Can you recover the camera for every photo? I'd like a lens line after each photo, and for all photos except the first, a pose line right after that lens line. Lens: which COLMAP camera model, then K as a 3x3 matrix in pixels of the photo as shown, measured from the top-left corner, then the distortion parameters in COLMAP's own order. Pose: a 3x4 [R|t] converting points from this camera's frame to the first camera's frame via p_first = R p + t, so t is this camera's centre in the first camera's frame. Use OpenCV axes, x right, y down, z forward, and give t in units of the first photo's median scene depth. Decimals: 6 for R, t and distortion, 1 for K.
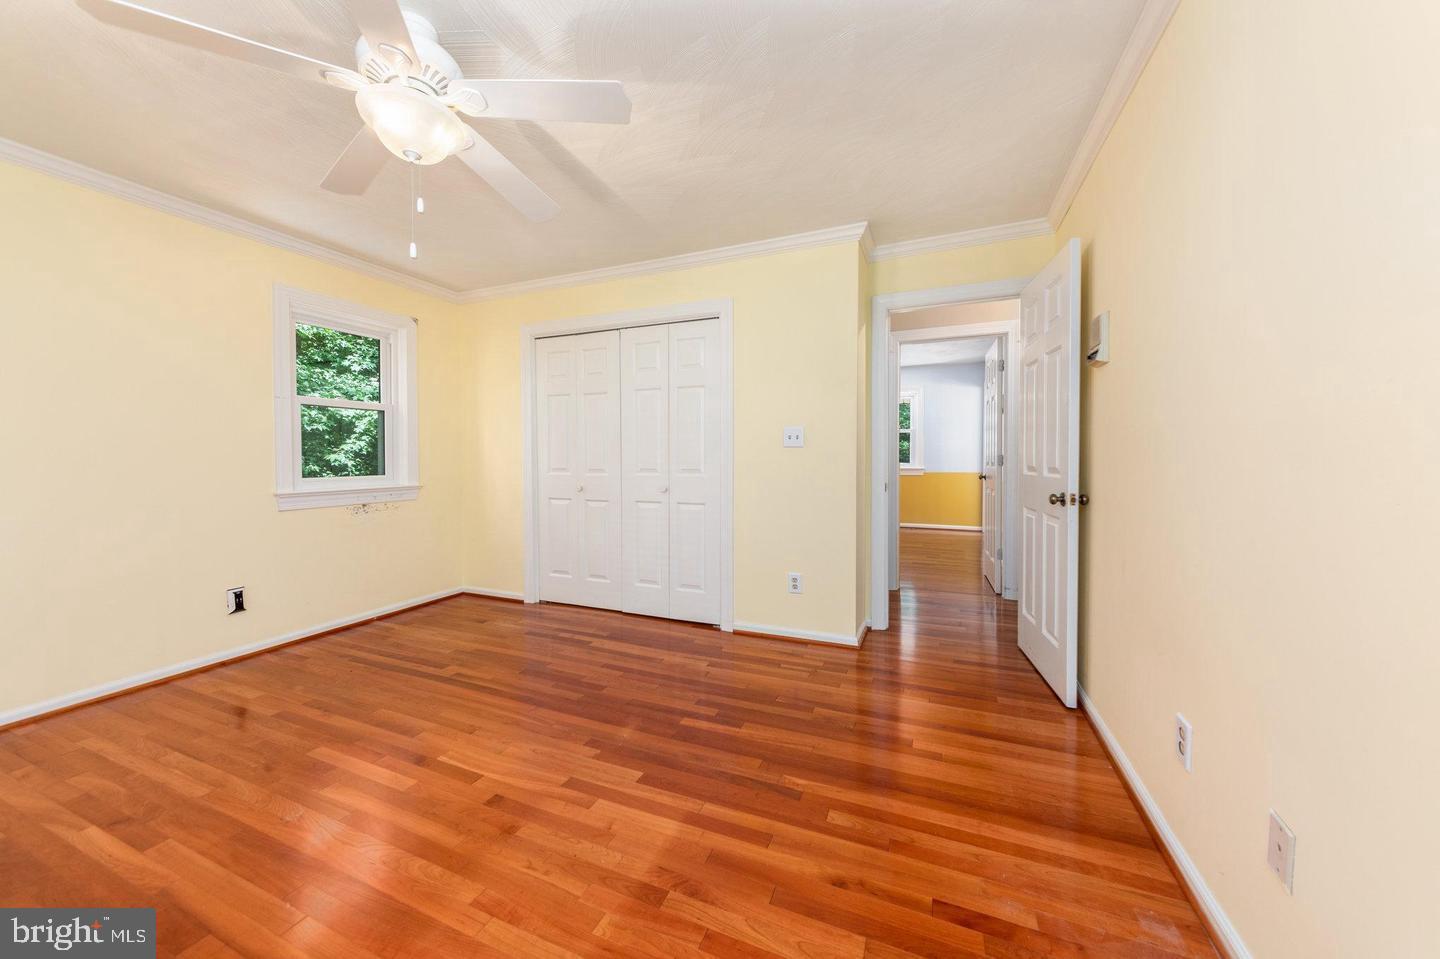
lens RADIAL K [[510.0, 0, 722.5], [0, 510.0, 474.2], [0, 0, 1]] dist [0.005473, 0.000296]
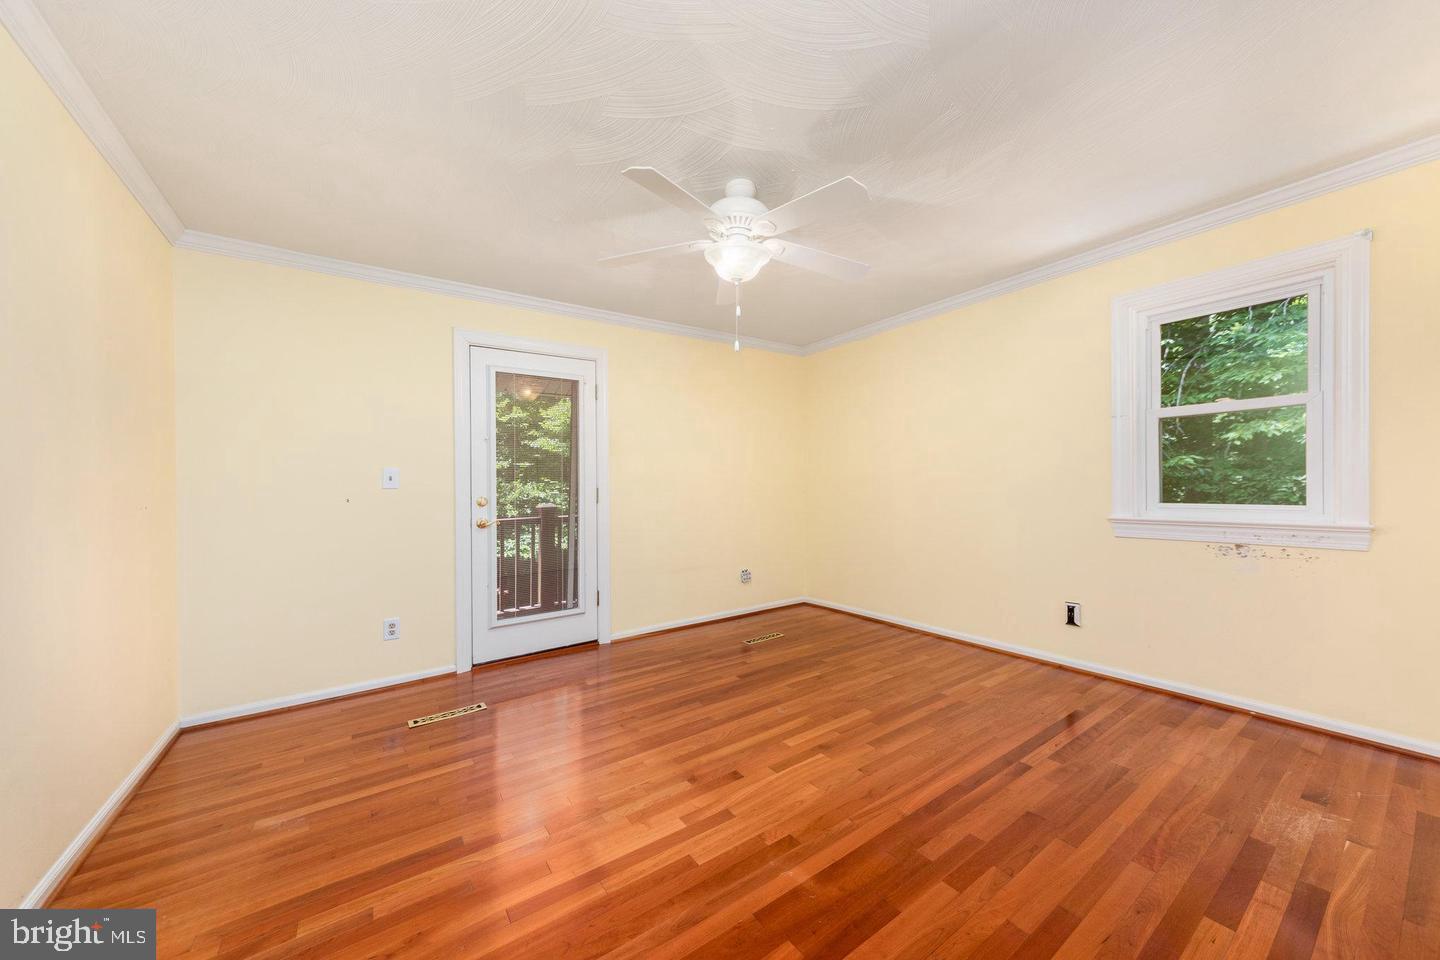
lens RADIAL K [[510.0, 0, 721.4], [0, 510.0, 479.7], [0, 0, 1]] dist [0.005473, 0.000296]
pose [[-0.529436, 0.007335, -0.848318, 0.363618], [-0.003660, 0.999934, 0.010930, -0.045366], [0.848342, 0.008892, -0.529374, 0.982800]]
